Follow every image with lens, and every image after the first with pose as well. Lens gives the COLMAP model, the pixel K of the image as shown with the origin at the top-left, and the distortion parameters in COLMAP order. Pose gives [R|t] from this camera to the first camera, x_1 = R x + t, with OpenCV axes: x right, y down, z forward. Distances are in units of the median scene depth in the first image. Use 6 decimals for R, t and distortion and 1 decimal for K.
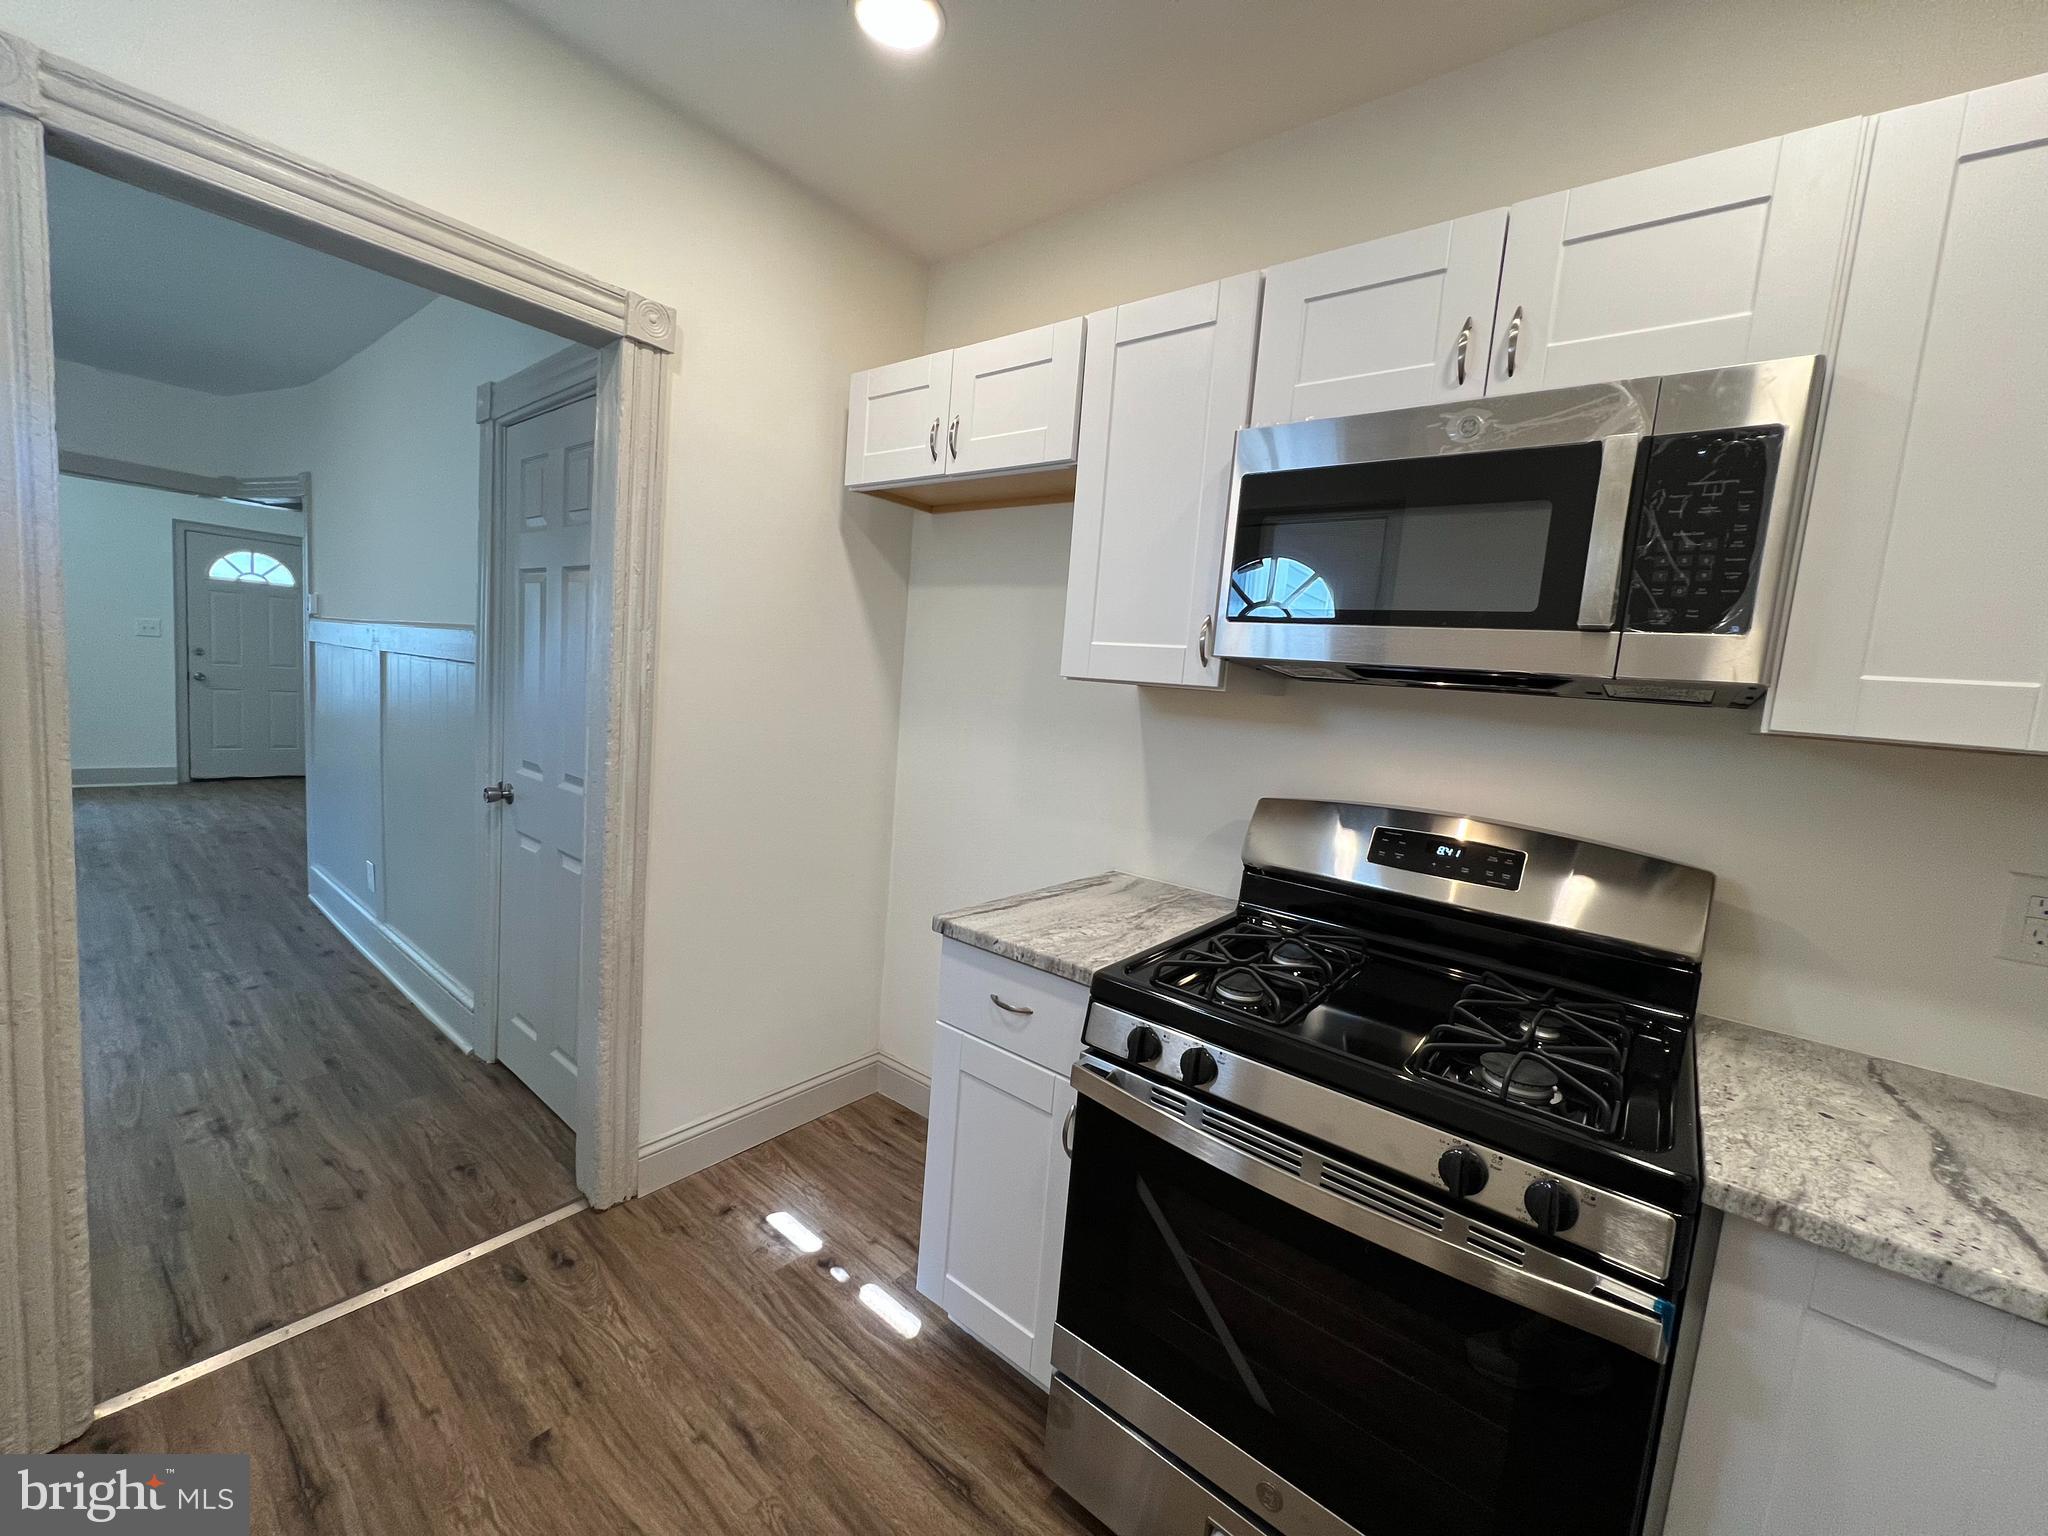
lens RADIAL K [[815.5, 0, 1021.8], [0, 815.5, 759.4], [0, 0, 1]] dist [-0.000168, 0.000038]
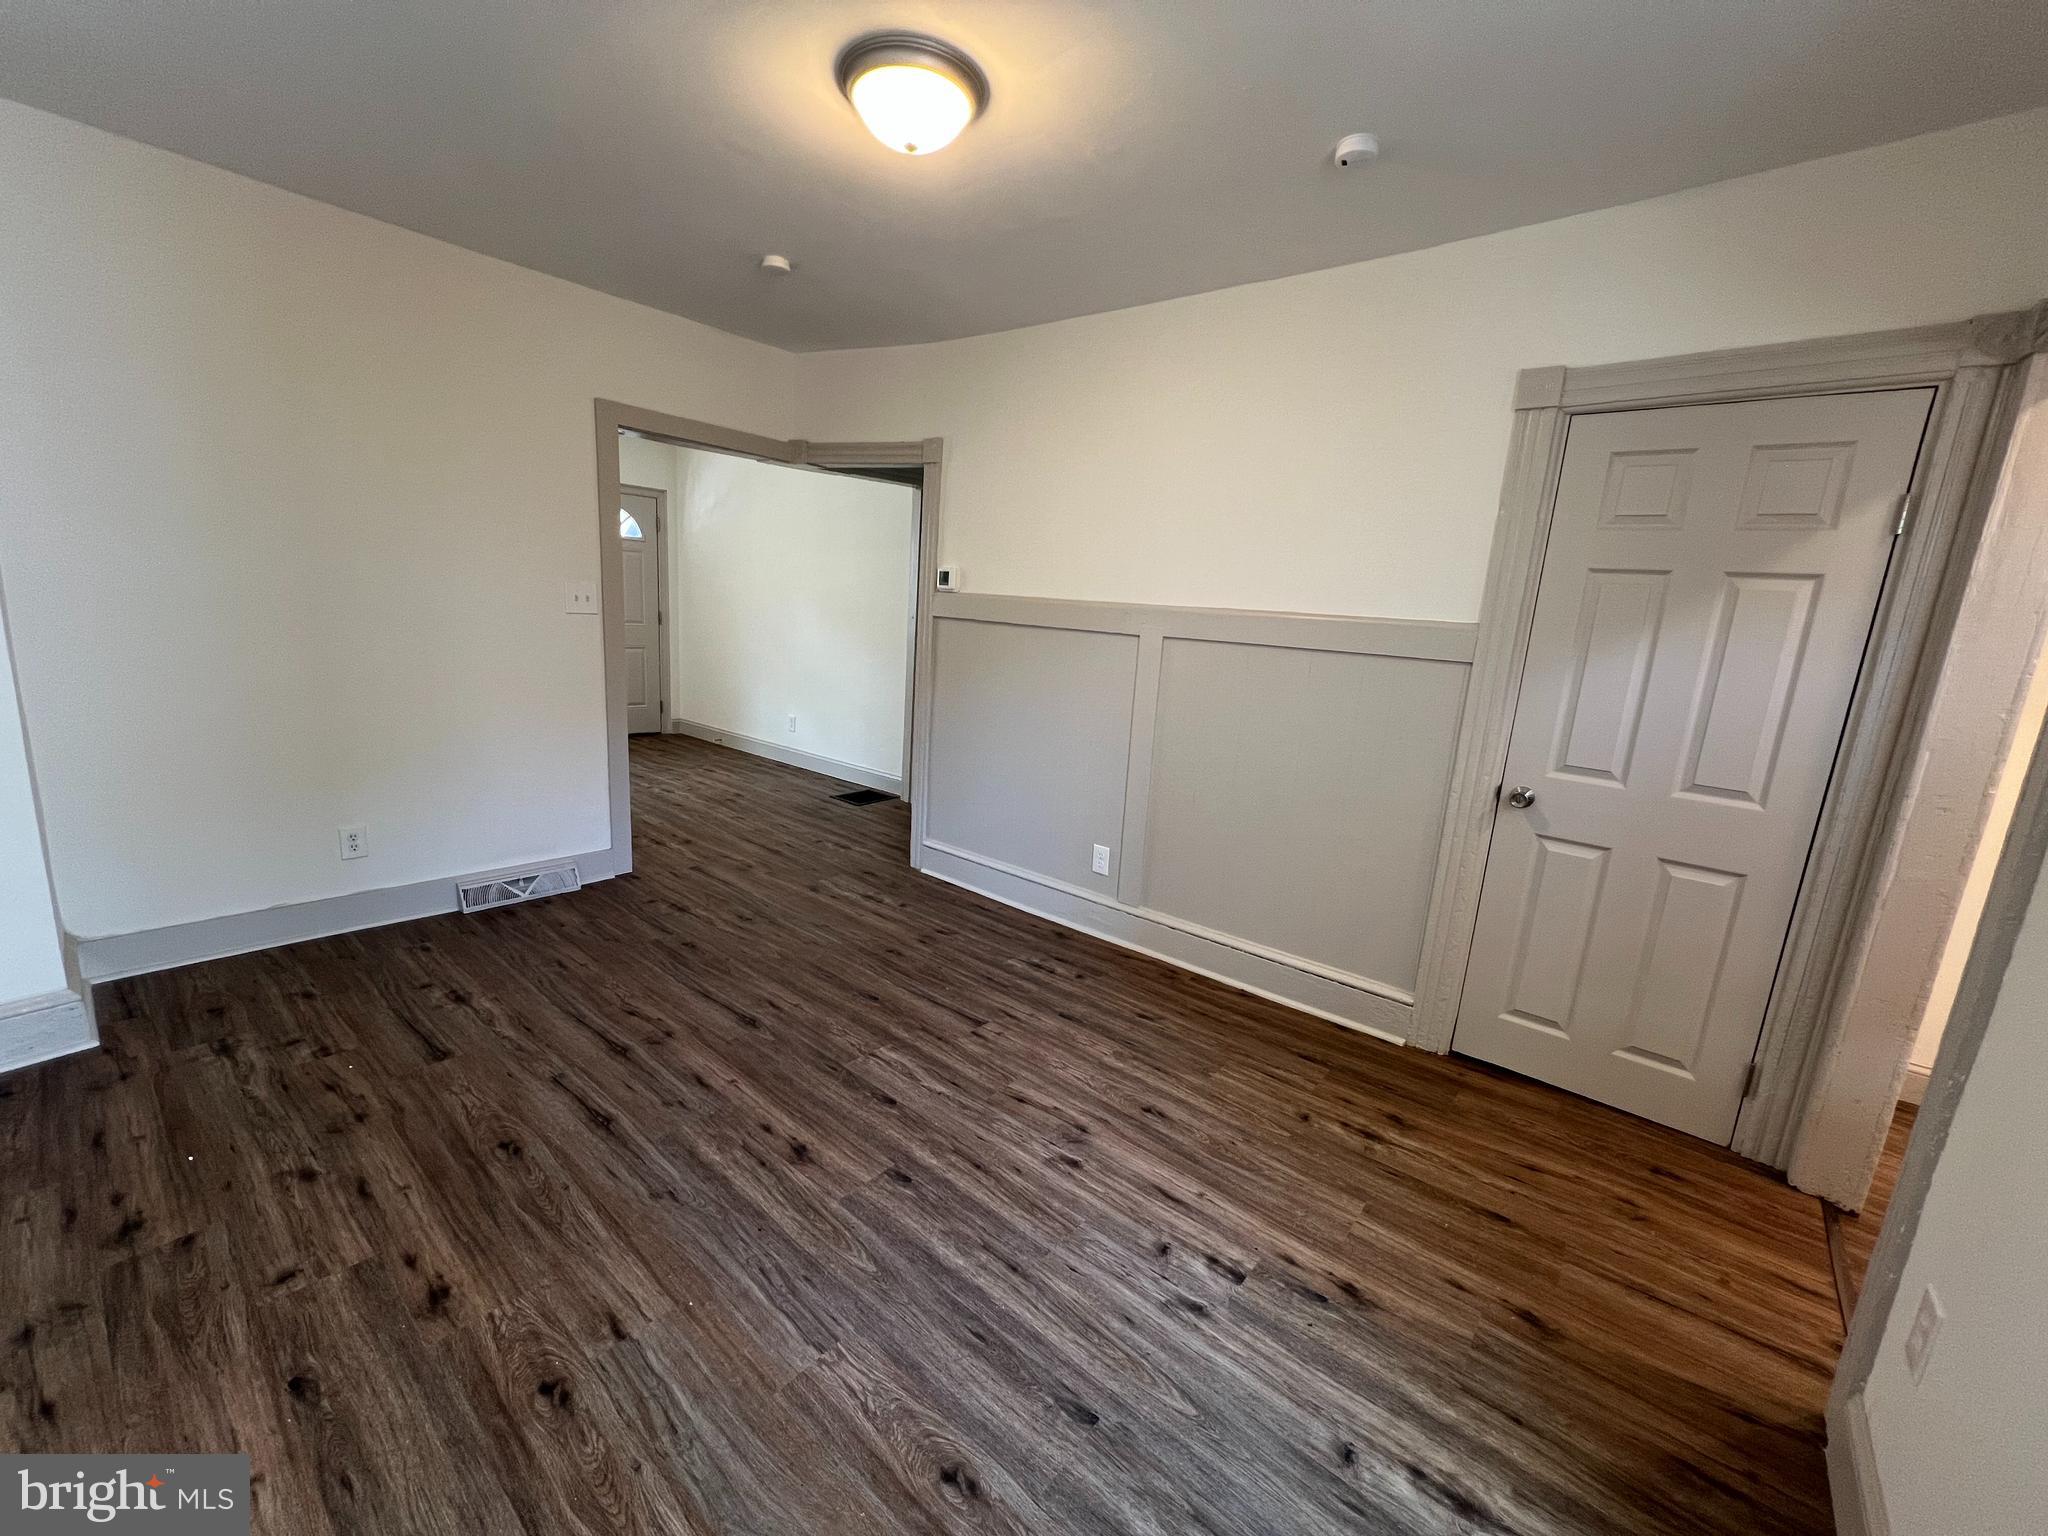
lens RADIAL K [[815.5, 0, 1033.5], [0, 815.5, 741.9], [0, 0, 1]] dist [-0.000168, 0.000038]
pose [[0.999849, -0.011402, 0.013124, -2.001583], [0.010377, 0.997078, 0.075688, -0.172450], [-0.013949, -0.075540, 0.997045, 0.029878]]
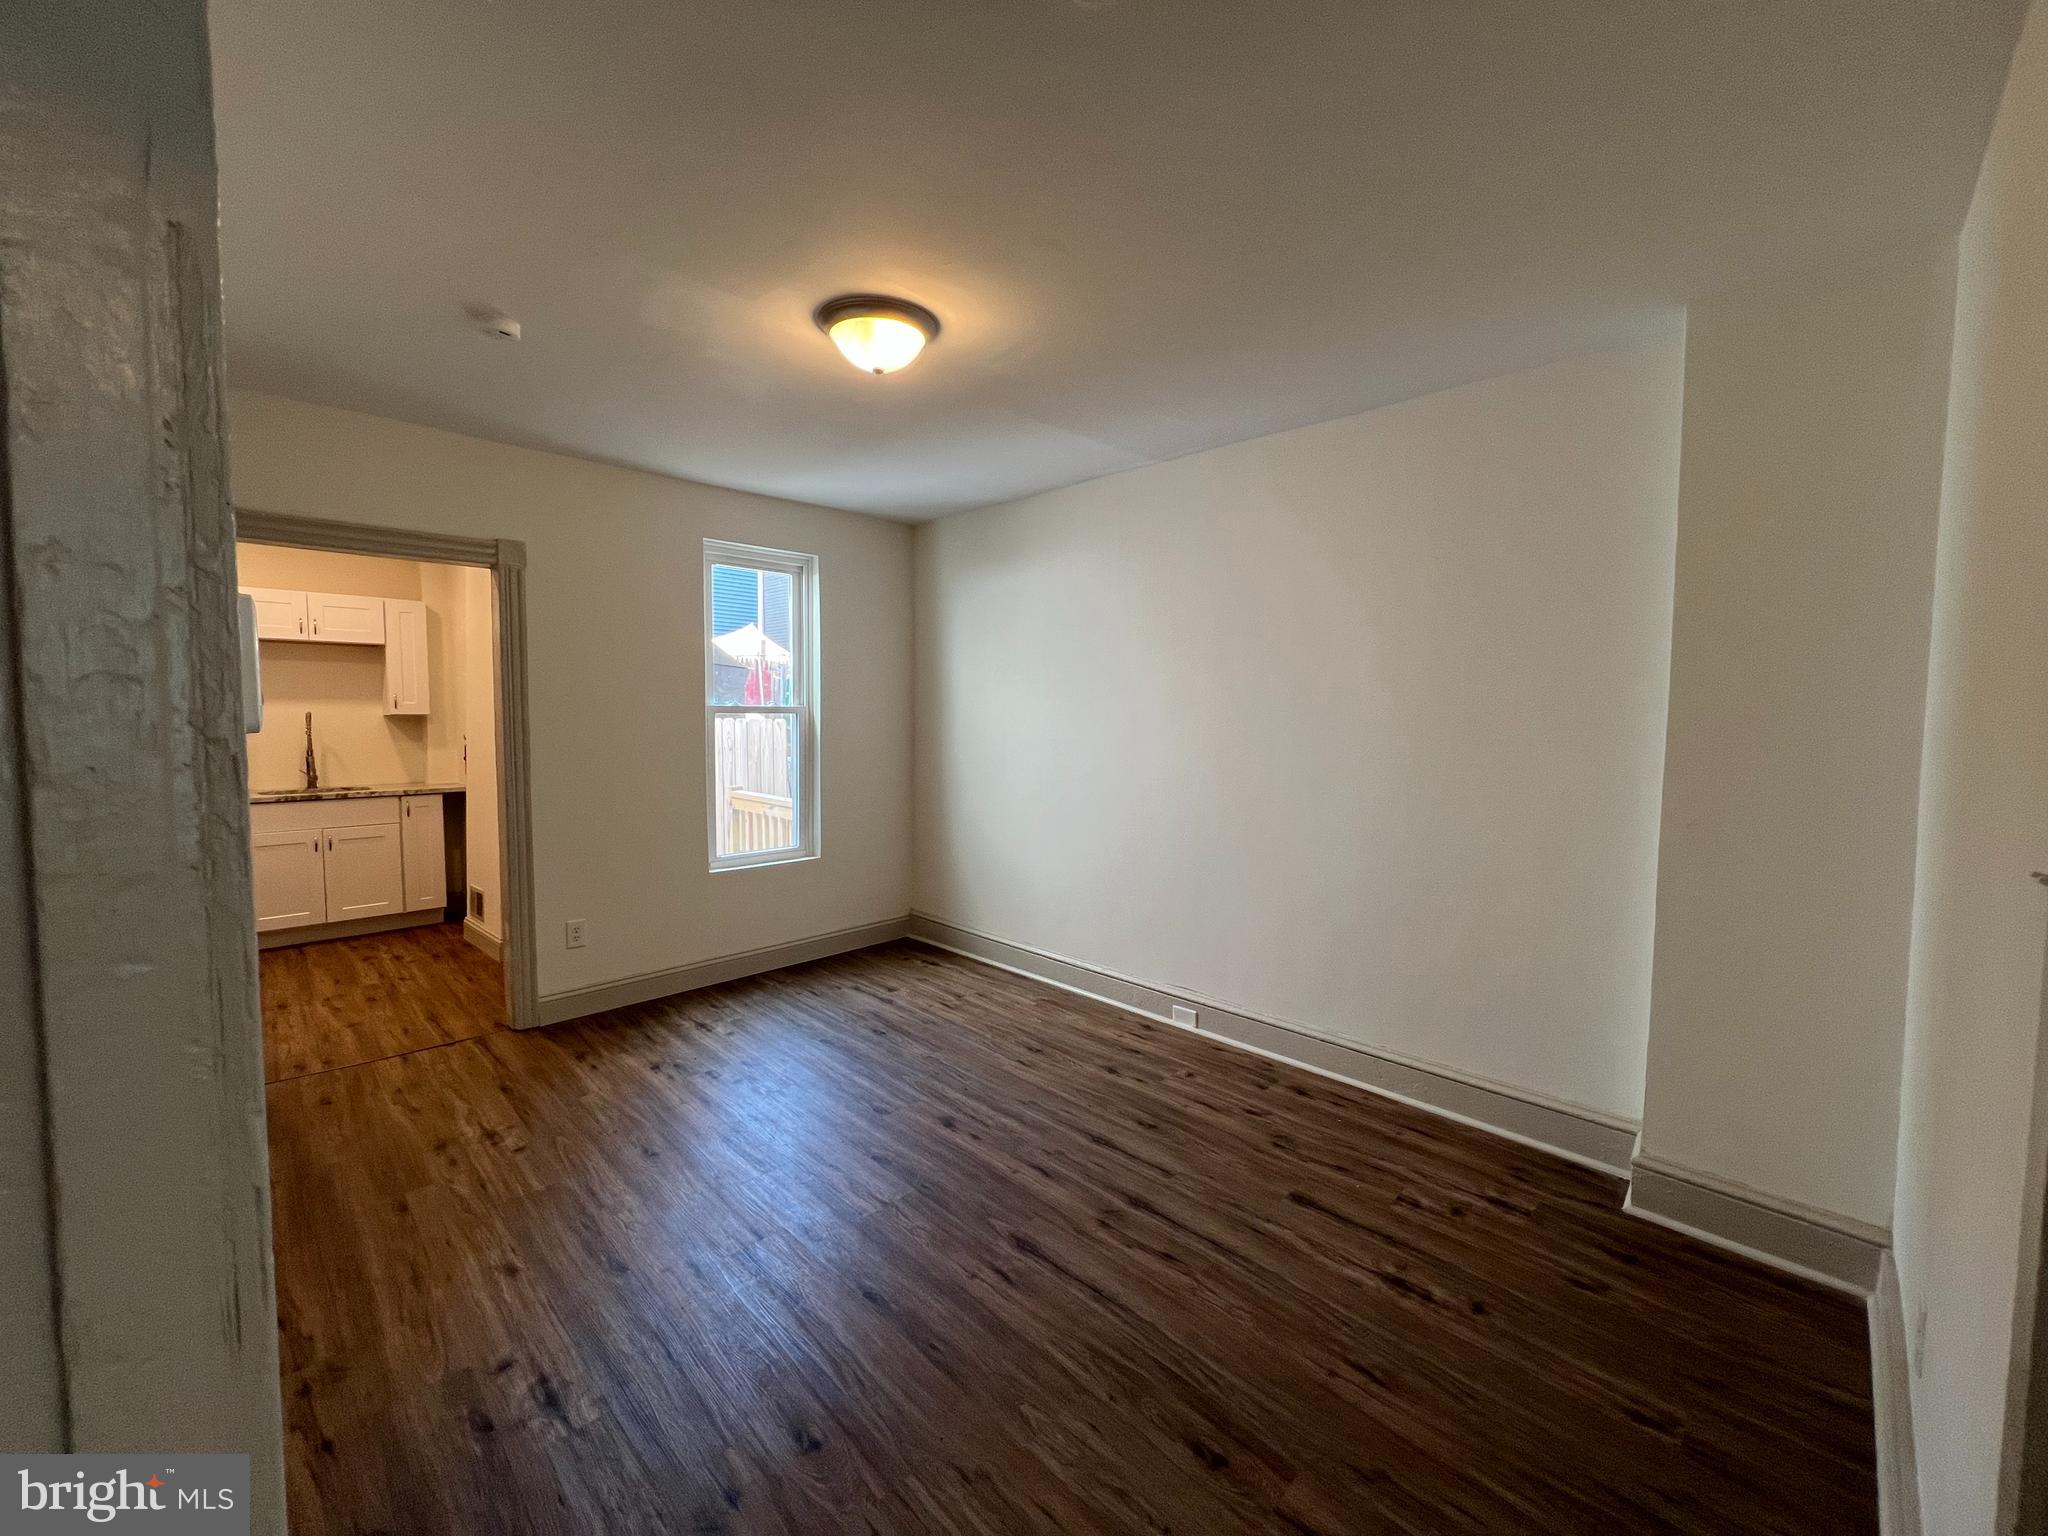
lens RADIAL K [[815.5, 0, 1015.6], [0, 815.5, 758.5], [0, 0, 1]] dist [-0.000168, 0.000038]
pose [[-0.991006, -0.085964, 0.102552, -2.622677], [-0.068480, 0.984204, 0.163259, -0.521155], [-0.114967, 0.154768, -0.981239, 2.888588]]
